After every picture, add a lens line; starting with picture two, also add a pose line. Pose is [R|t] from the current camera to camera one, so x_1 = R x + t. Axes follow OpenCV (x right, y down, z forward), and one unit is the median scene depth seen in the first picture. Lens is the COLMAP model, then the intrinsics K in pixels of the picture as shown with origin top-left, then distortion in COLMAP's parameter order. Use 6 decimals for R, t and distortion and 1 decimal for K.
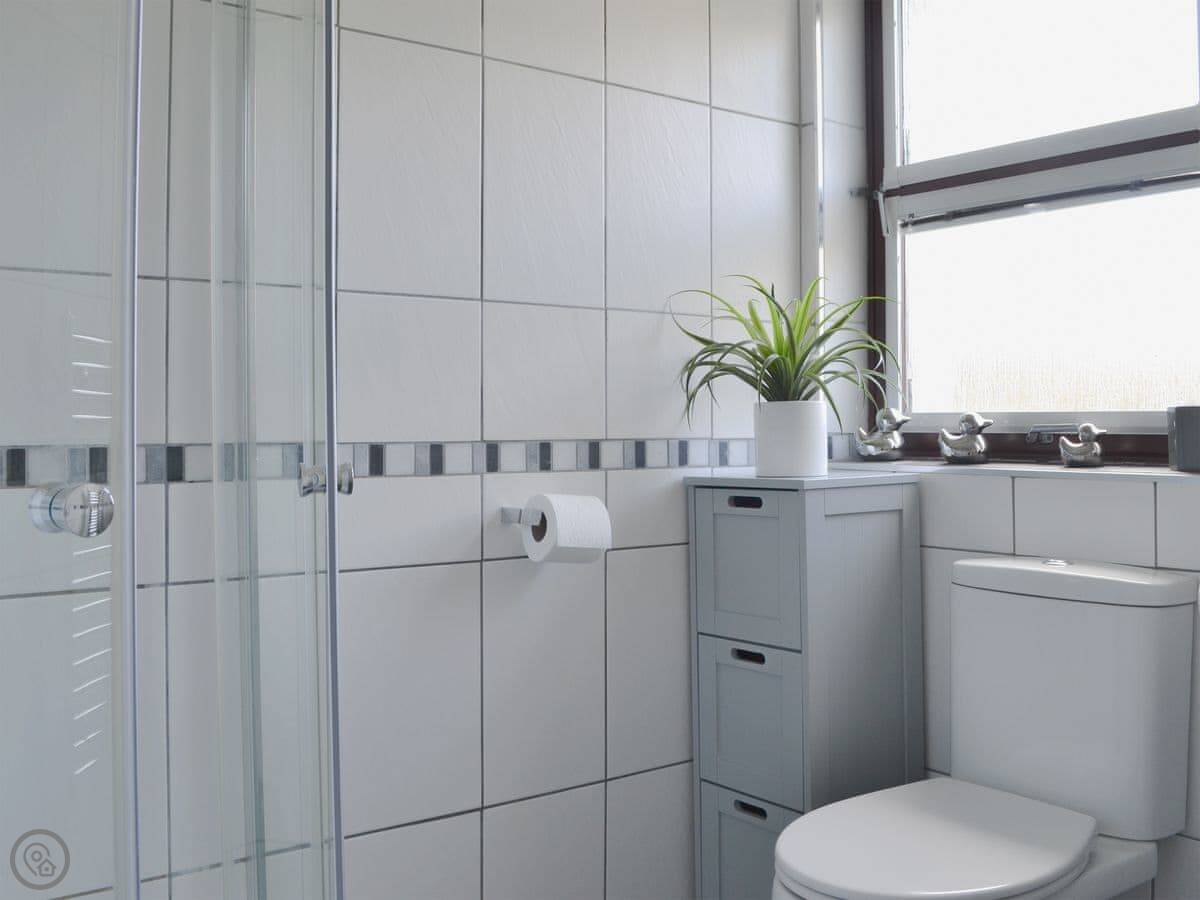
lens RADIAL K [[1211.4, 0, 600.0], [0, 1211.4, 450.0], [0, 0, 1]] dist [-0.073778, -0.003595]
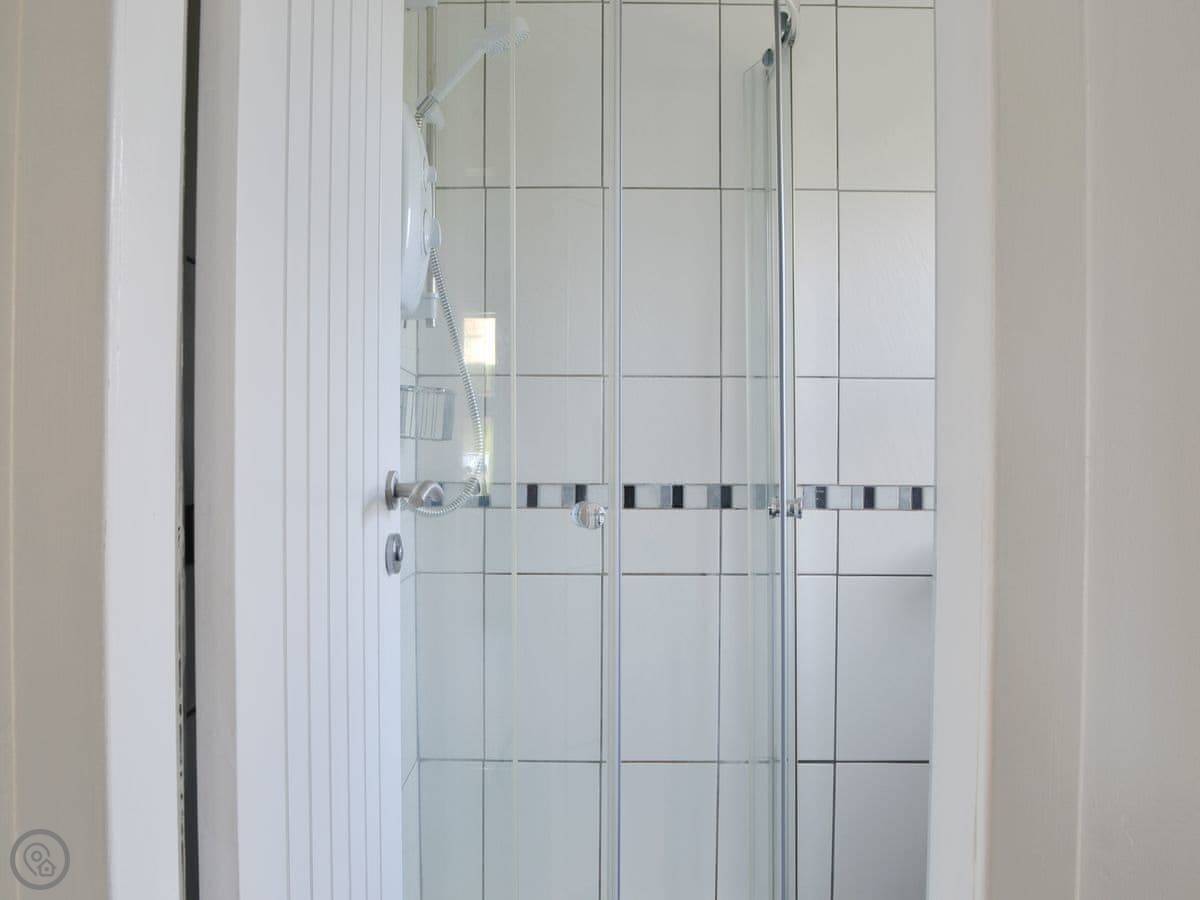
lens RADIAL K [[789.7, 0, 600.1], [0, 789.7, 504.7], [0, 0, 1]] dist [-0.001702, -0.000248]
pose [[0.809003, 0.030301, -0.587023, 0.114580], [-0.018553, 0.999489, 0.026024, -0.001927], [0.587511, -0.010163, 0.809152, 0.084245]]
